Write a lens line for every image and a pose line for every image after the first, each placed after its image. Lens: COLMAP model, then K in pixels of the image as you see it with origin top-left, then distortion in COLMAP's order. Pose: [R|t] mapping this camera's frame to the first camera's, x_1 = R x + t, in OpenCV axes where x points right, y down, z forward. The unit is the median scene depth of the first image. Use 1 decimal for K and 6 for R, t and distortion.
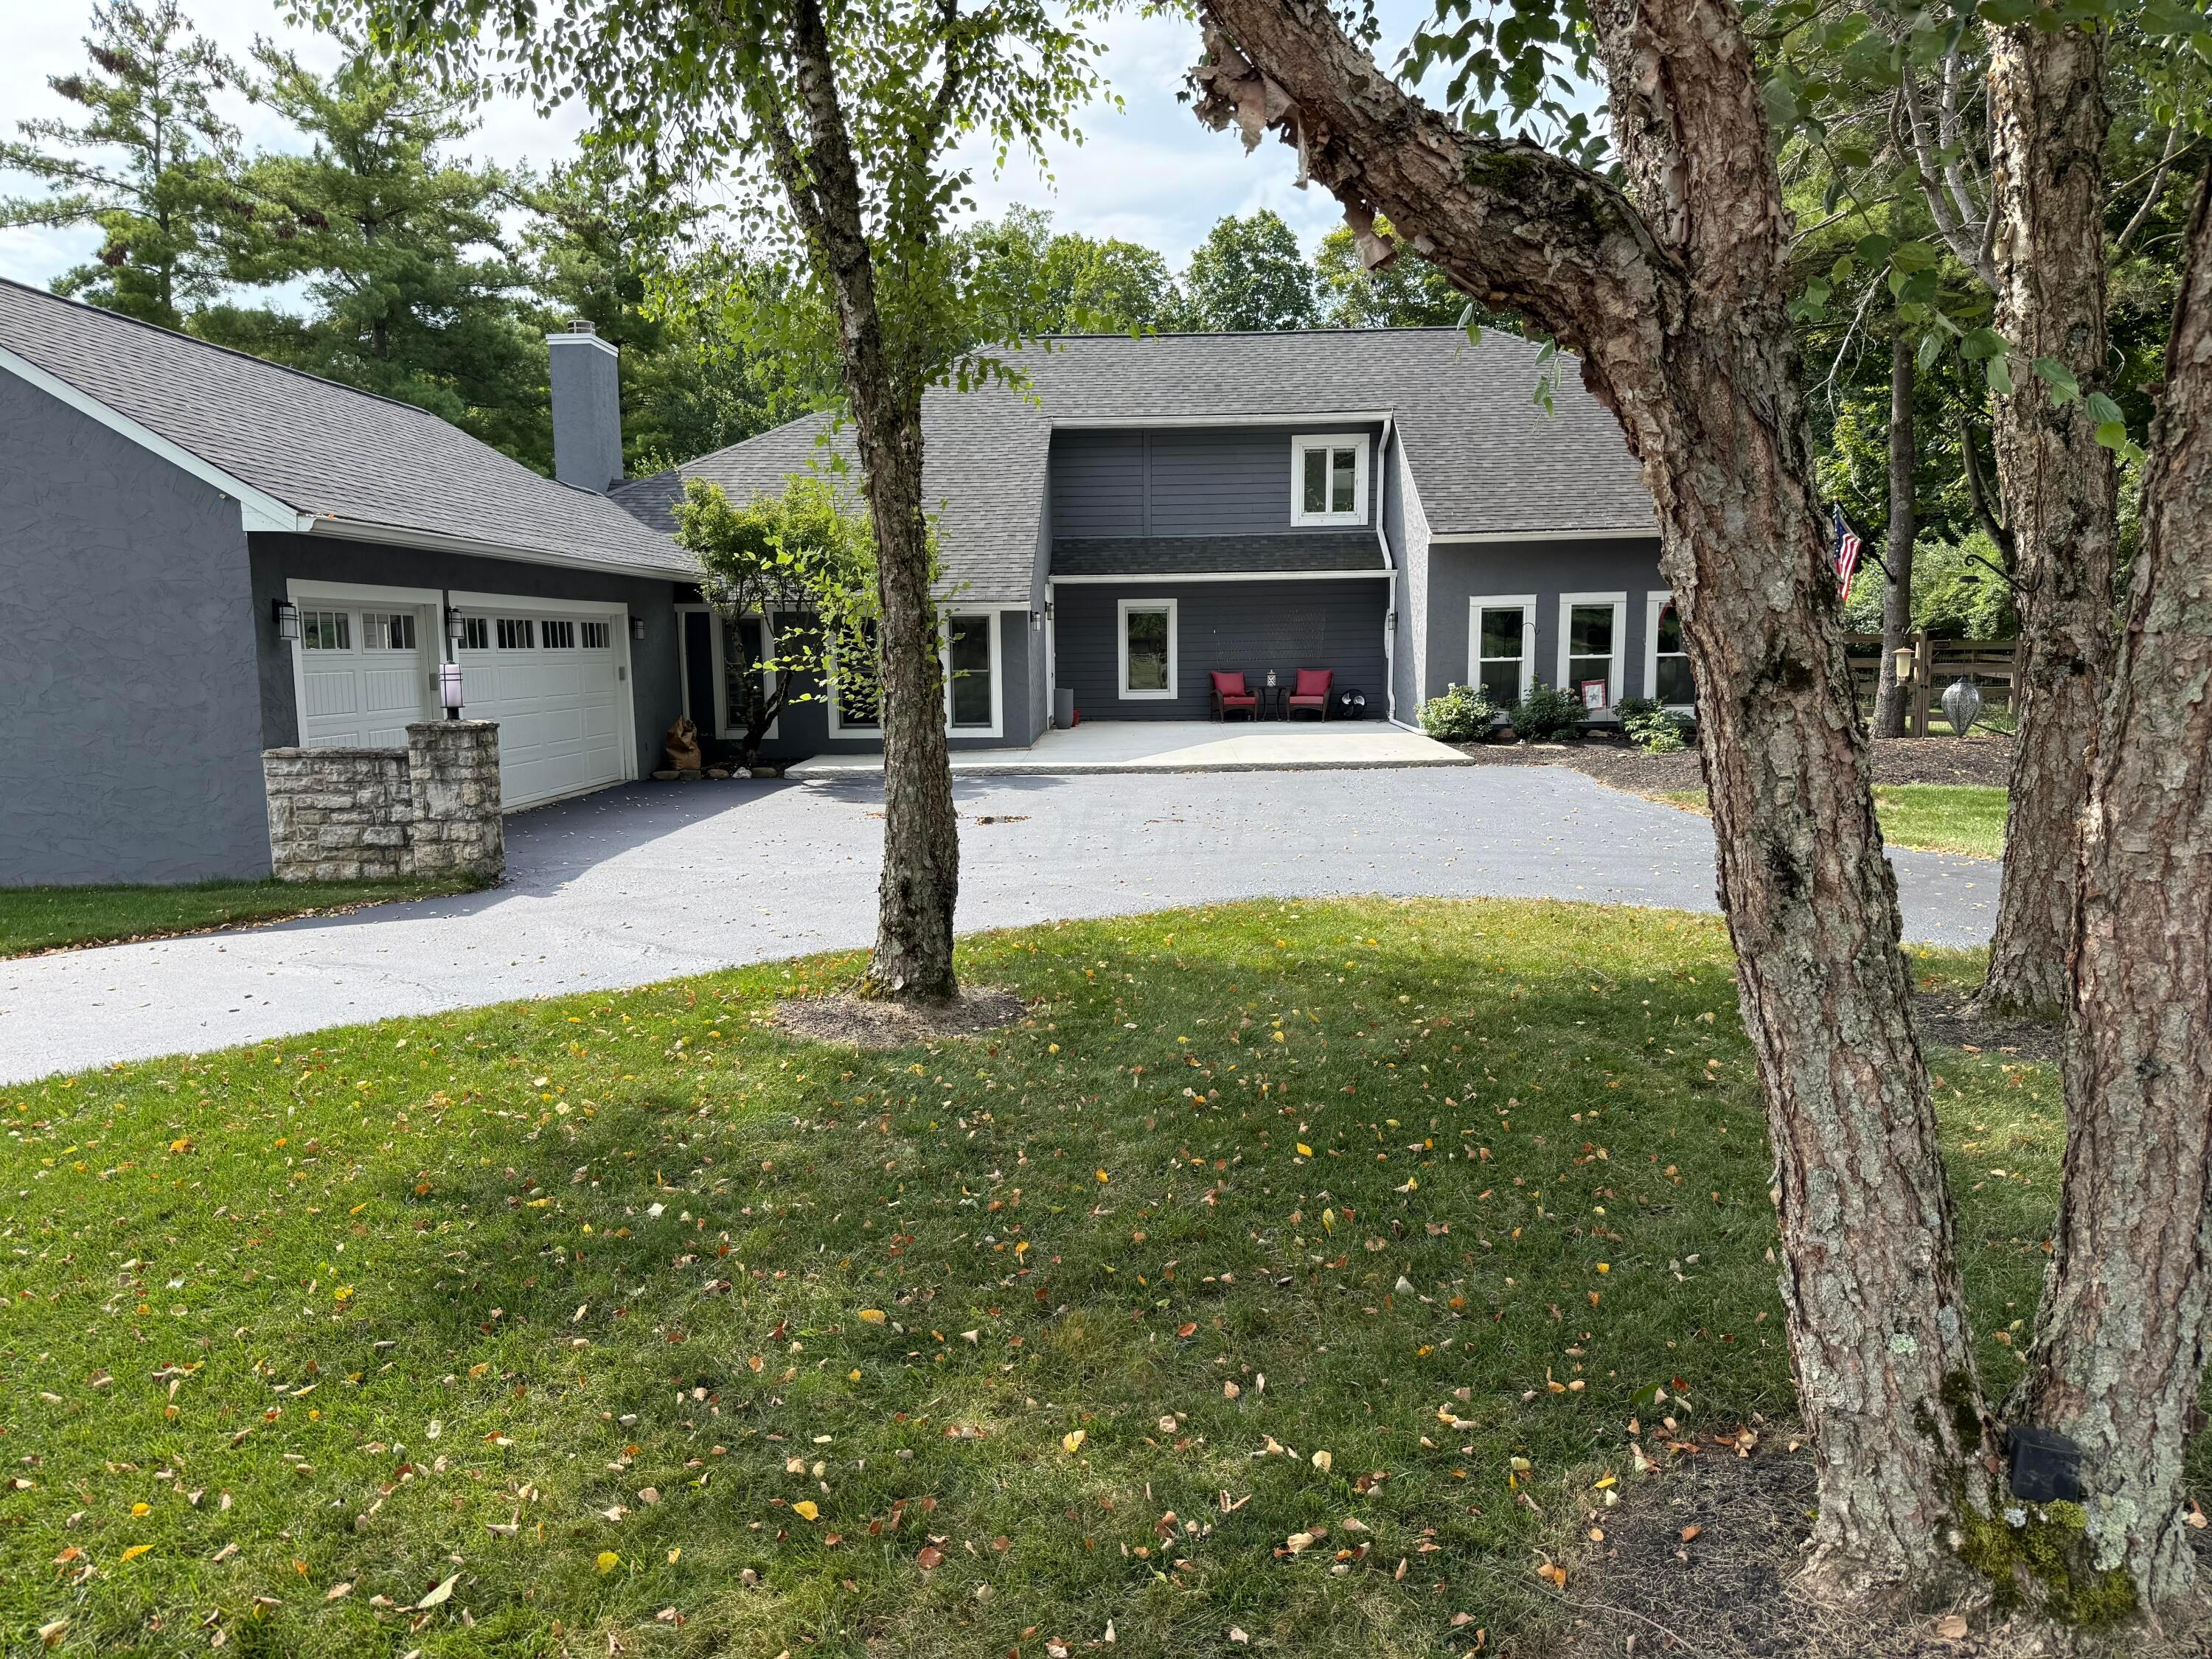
lens RADIAL K [[1549.7, 0, 1064.2], [0, 1549.7, 824.4], [0, 0, 1]] dist [0.067874, -0.094277]
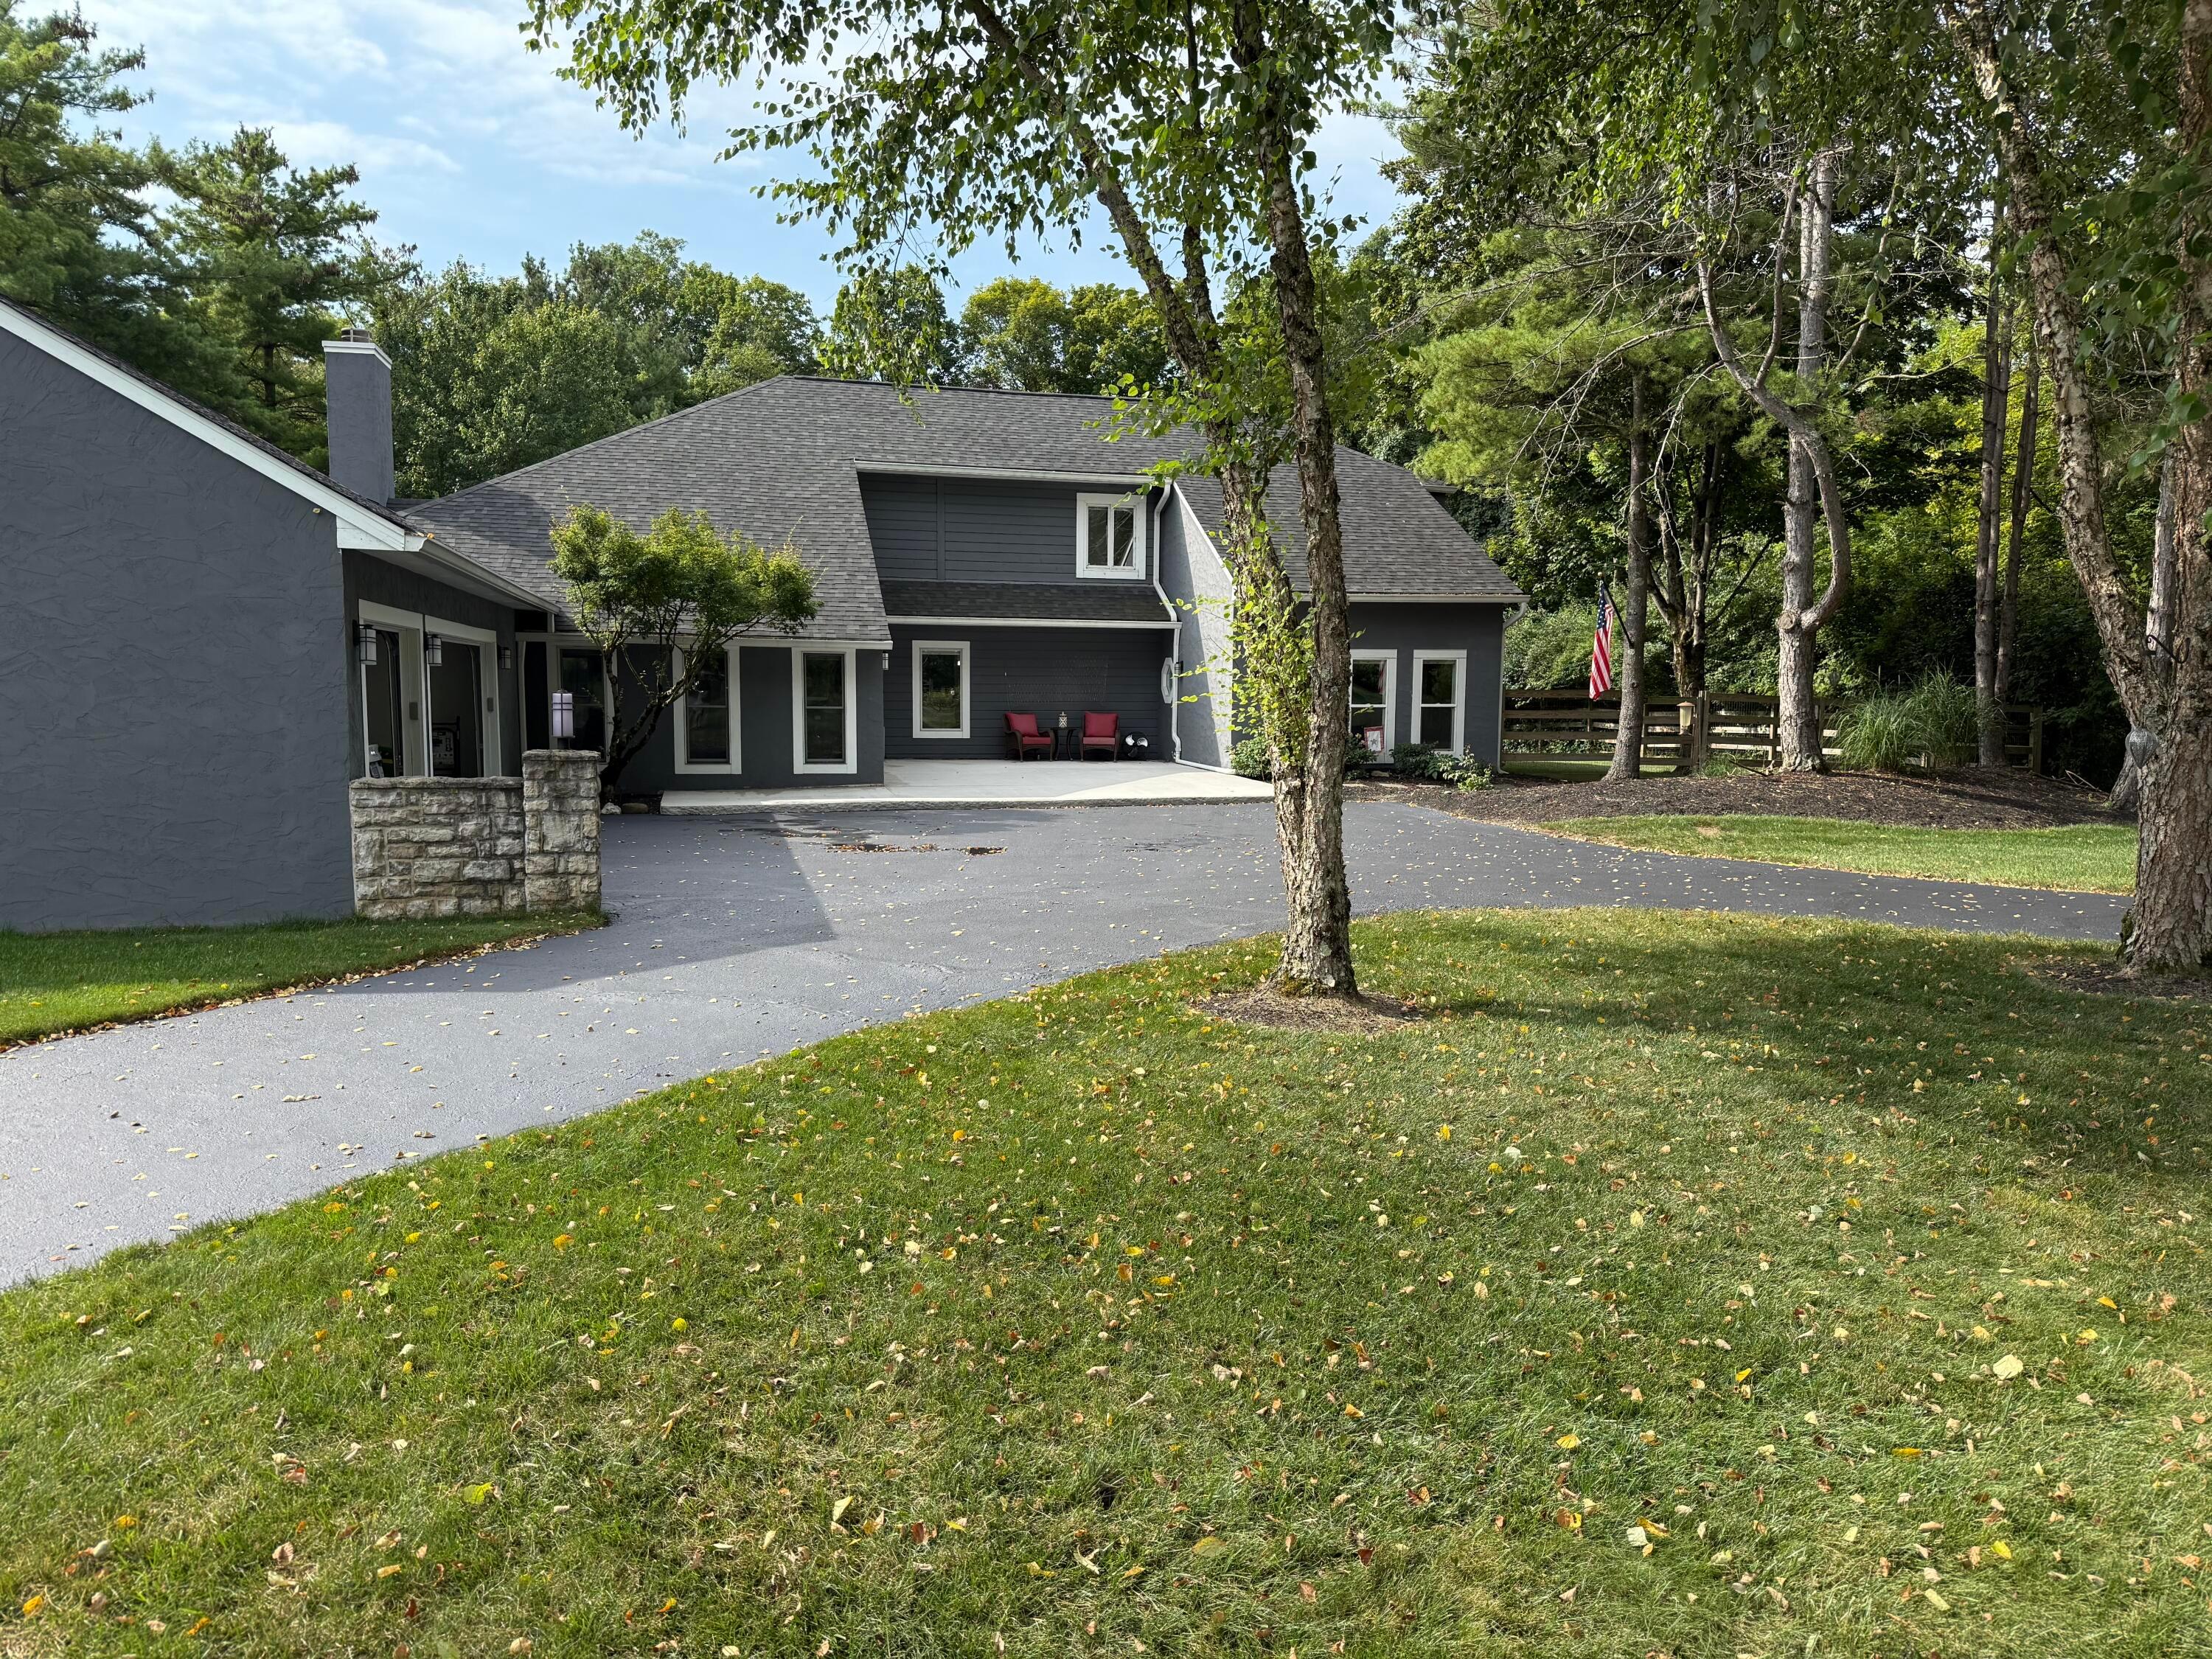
lens RADIAL K [[1549.7, 0, 1070.2], [0, 1549.7, 832.3], [0, 0, 1]] dist [0.067874, -0.094277]
pose [[0.960490, -0.005748, 0.278256, -0.188587], [0.011903, 0.999720, -0.020436, 0.004369], [-0.278061, 0.022941, 0.960289, -0.012429]]
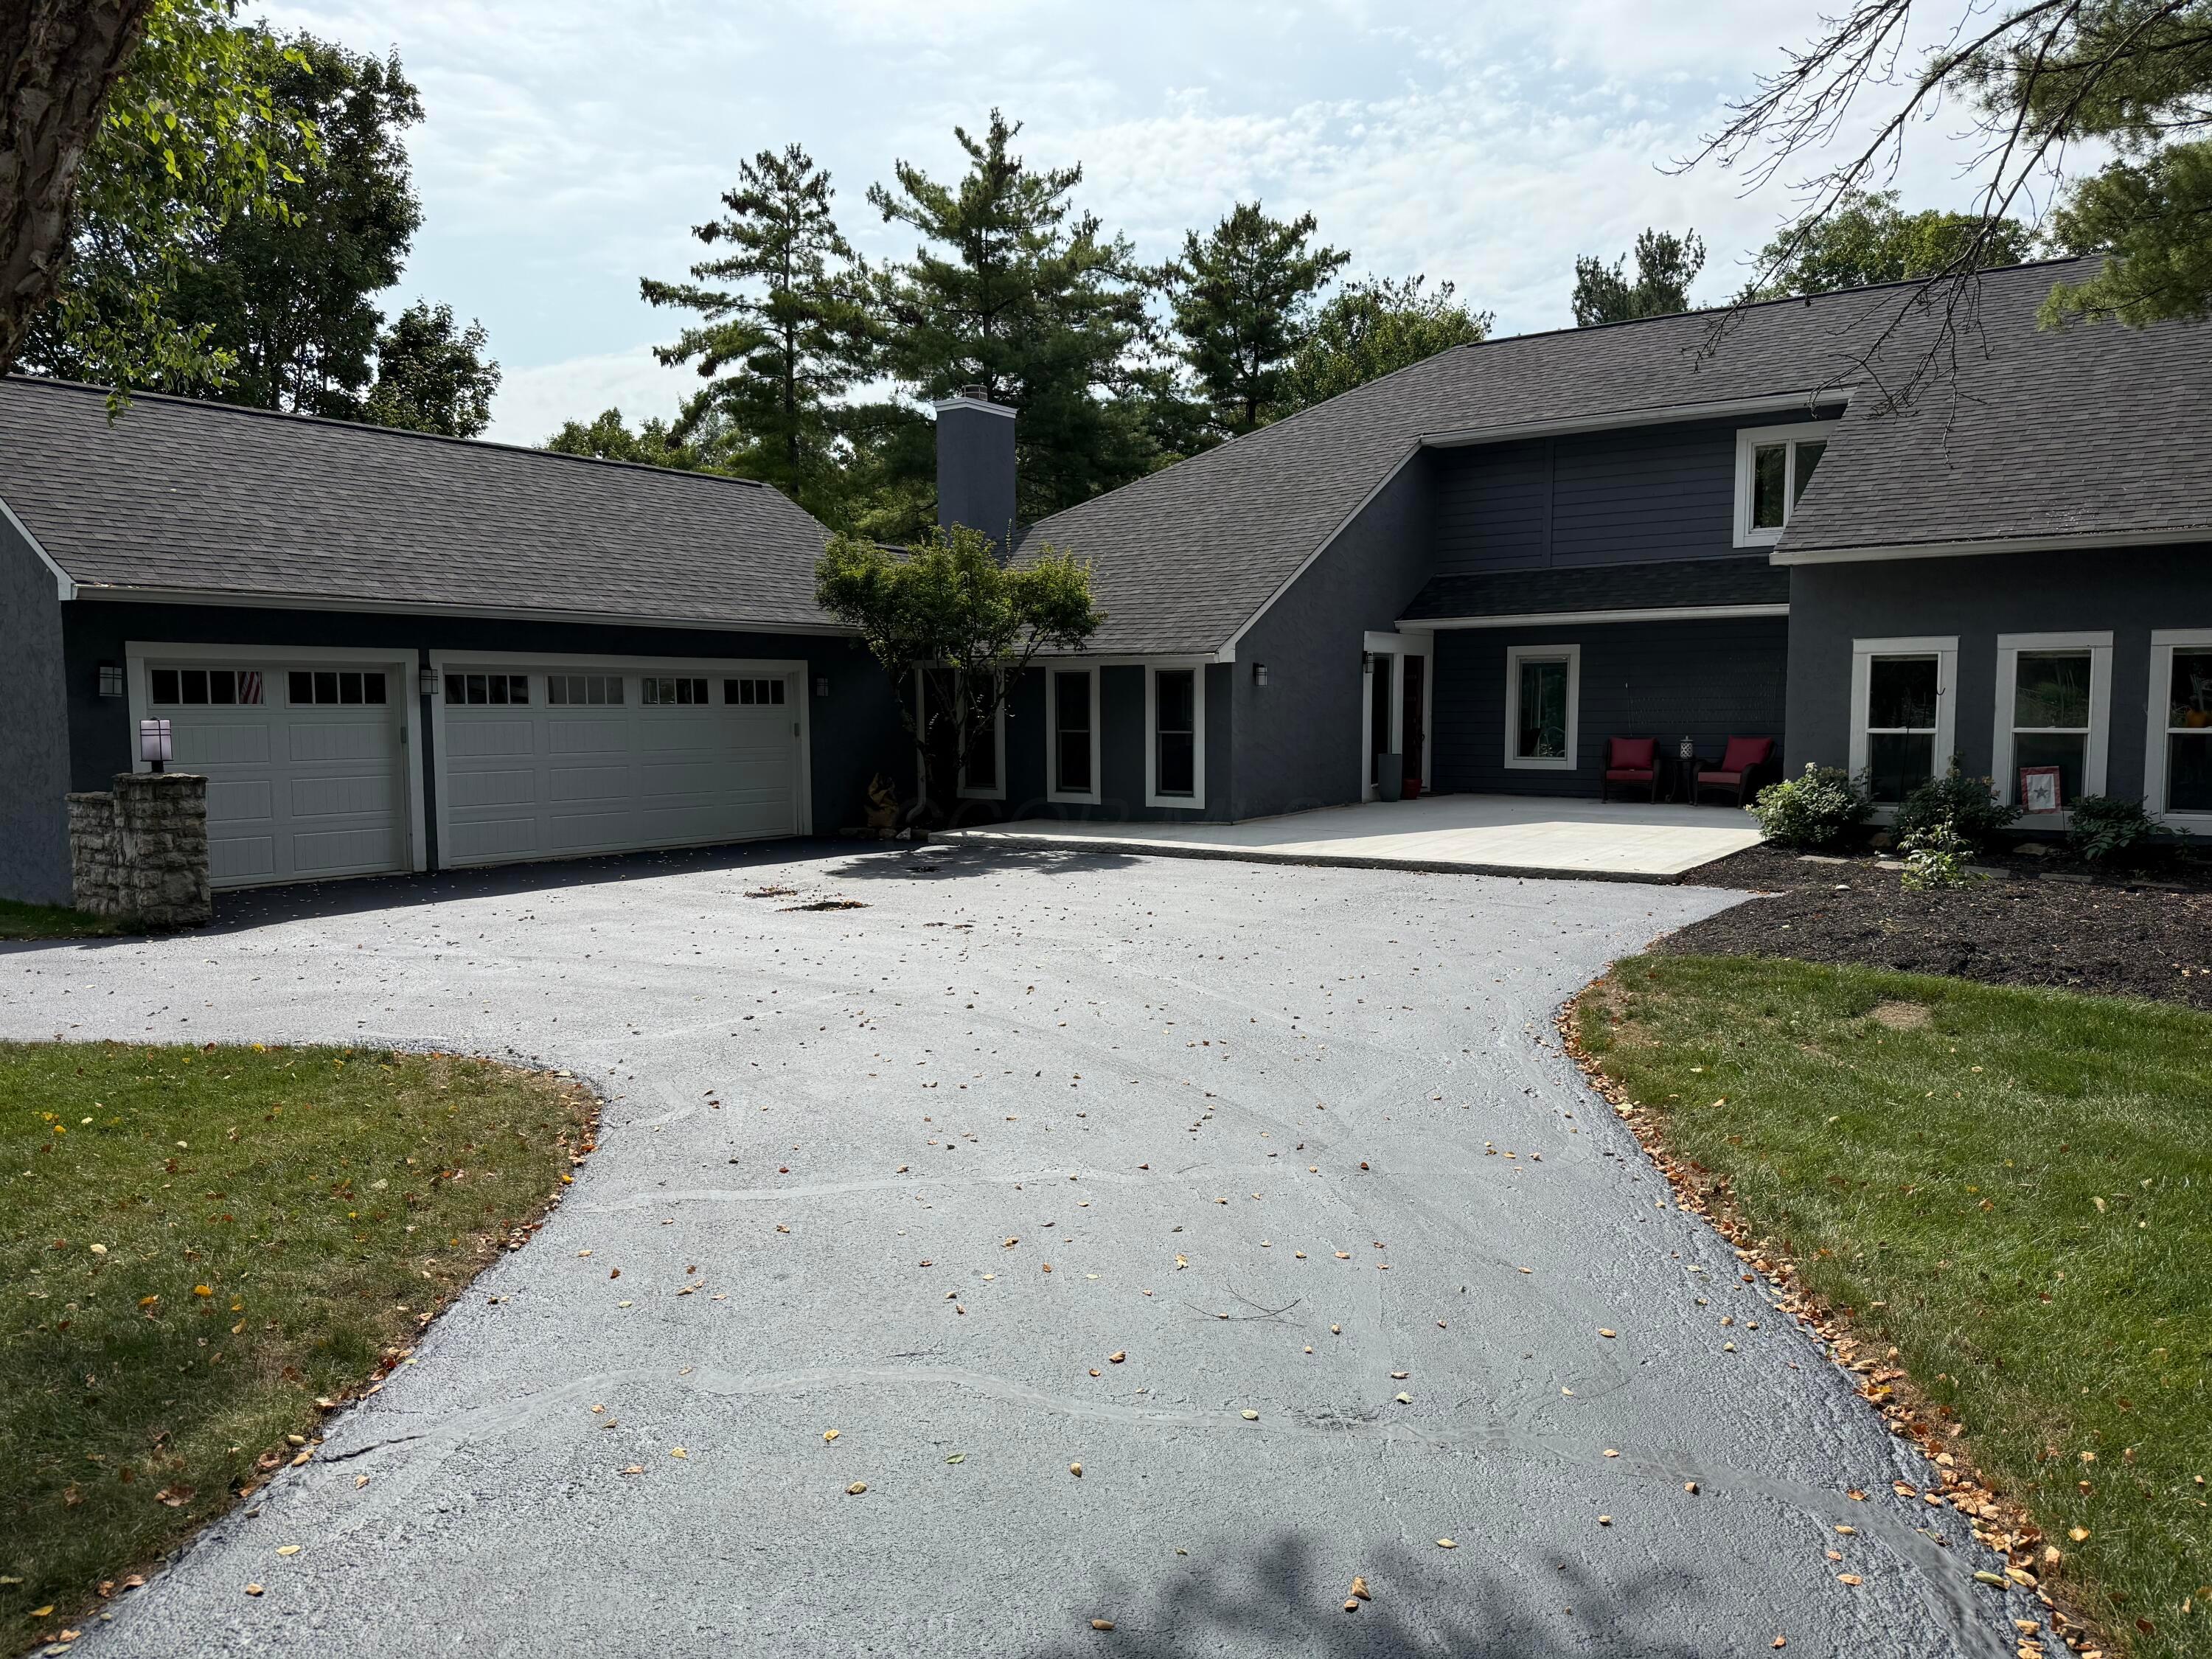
lens RADIAL K [[1549.7, 0, 1048.3], [0, 1549.7, 805.8], [0, 0, 1]] dist [0.067874, -0.094277]
pose [[0.822215, 0.047474, -0.567193, 0.380265], [-0.071551, 0.997231, -0.020254, -0.034355], [0.564661, 0.057237, 0.823336, 0.239420]]
